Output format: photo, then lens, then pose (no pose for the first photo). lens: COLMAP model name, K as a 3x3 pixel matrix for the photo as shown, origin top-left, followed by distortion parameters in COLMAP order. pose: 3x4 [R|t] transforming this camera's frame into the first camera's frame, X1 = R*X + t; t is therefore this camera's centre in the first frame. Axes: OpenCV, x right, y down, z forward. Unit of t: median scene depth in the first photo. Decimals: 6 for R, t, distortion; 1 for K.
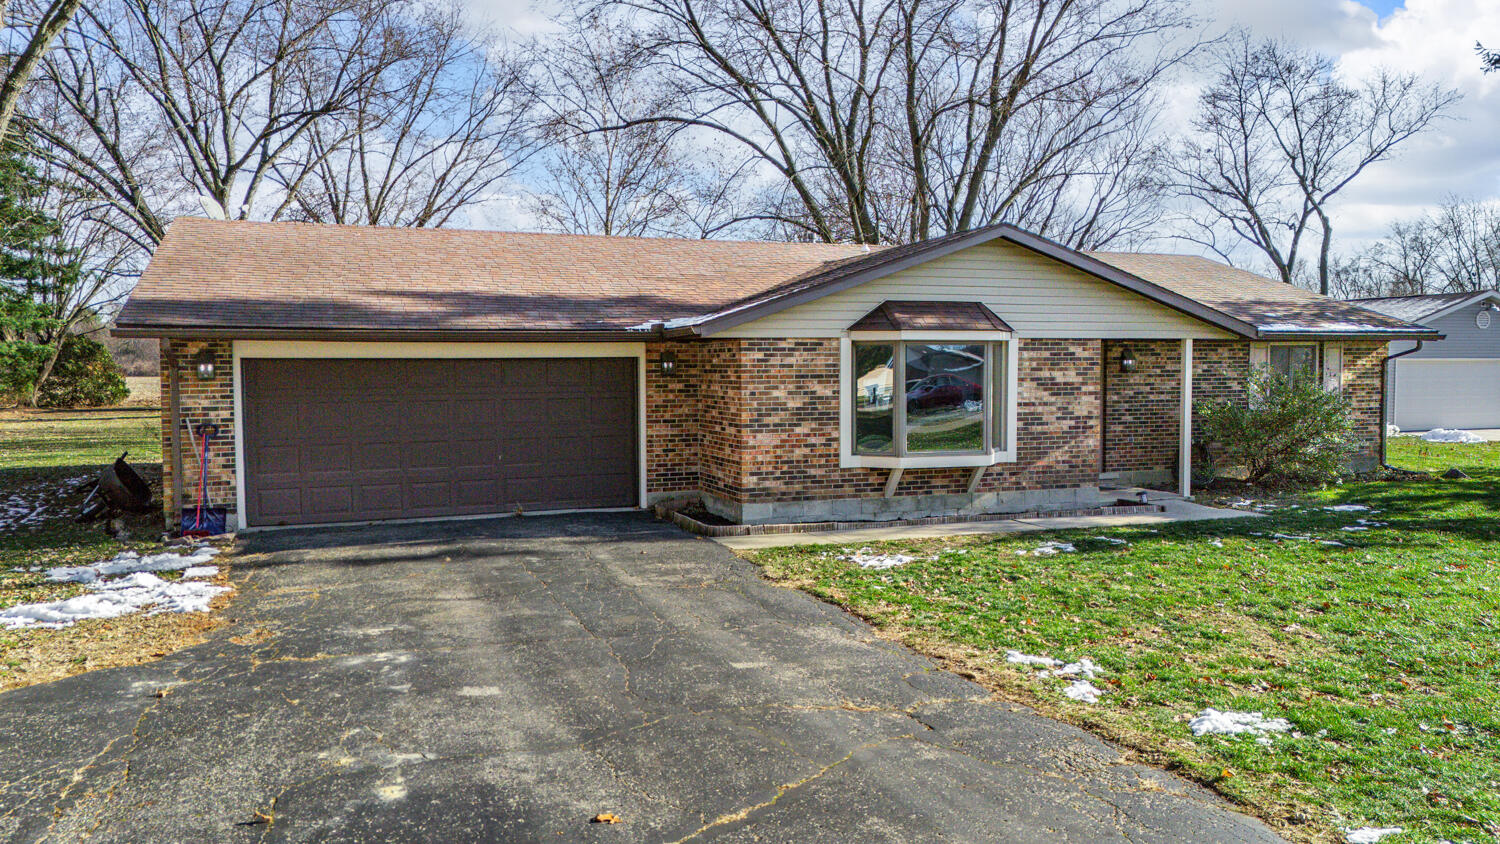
lens RADIAL K [[1122.8, 0, 750.0], [0, 1122.8, 422.0], [0, 0, 1]] dist [0.201888, -0.426940]
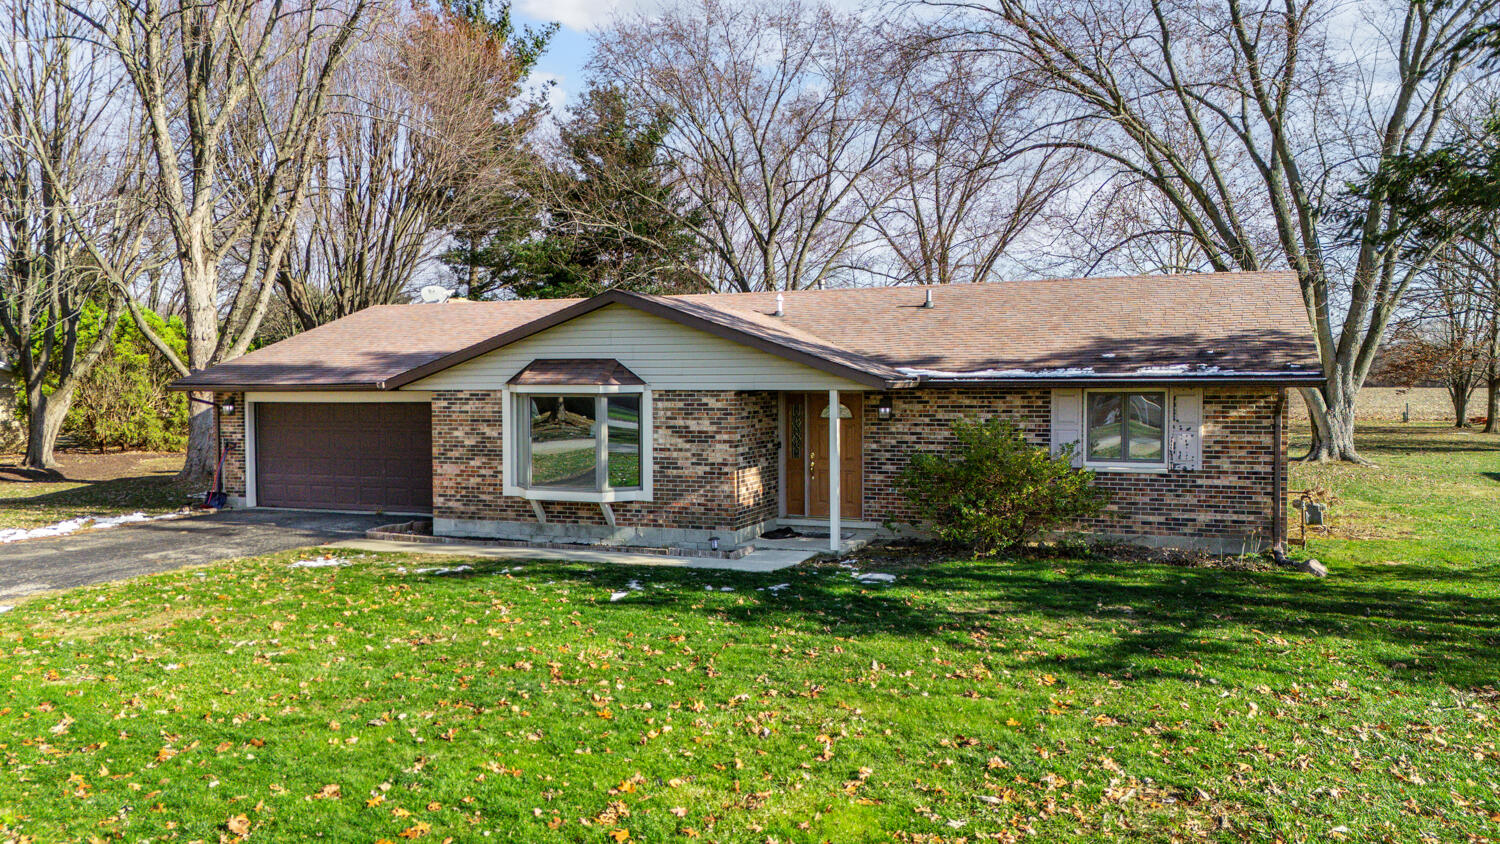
lens RADIAL K [[1122.8, 0, 750.0], [0, 1122.8, 422.0], [0, 0, 1]] dist [0.201888, -0.426940]
pose [[0.737082, 0.024937, -0.675343, 1.067981], [-0.031840, 0.999491, 0.002155, -0.048623], [0.675052, 0.019915, 0.737501, 0.256123]]
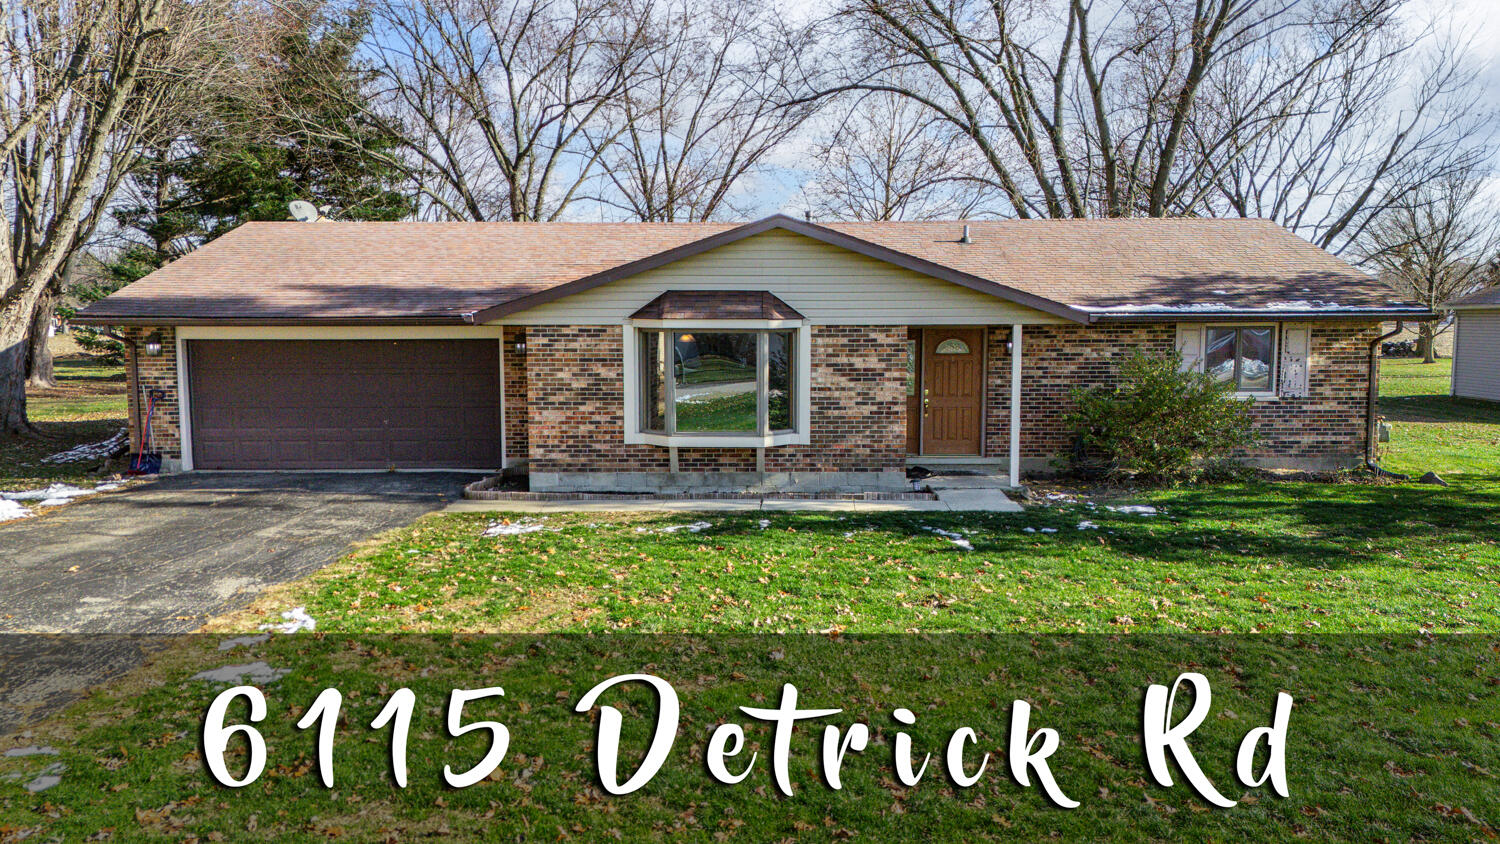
lens RADIAL K [[1122.8, 0, 750.0], [0, 1122.8, 422.0], [0, 0, 1]] dist [0.201888, -0.426940]
pose [[0.929987, 0.036416, -0.365784, 0.571052], [-0.020808, 0.998700, 0.046525, -0.032700], [0.367003, -0.035656, 0.929536, 0.023785]]
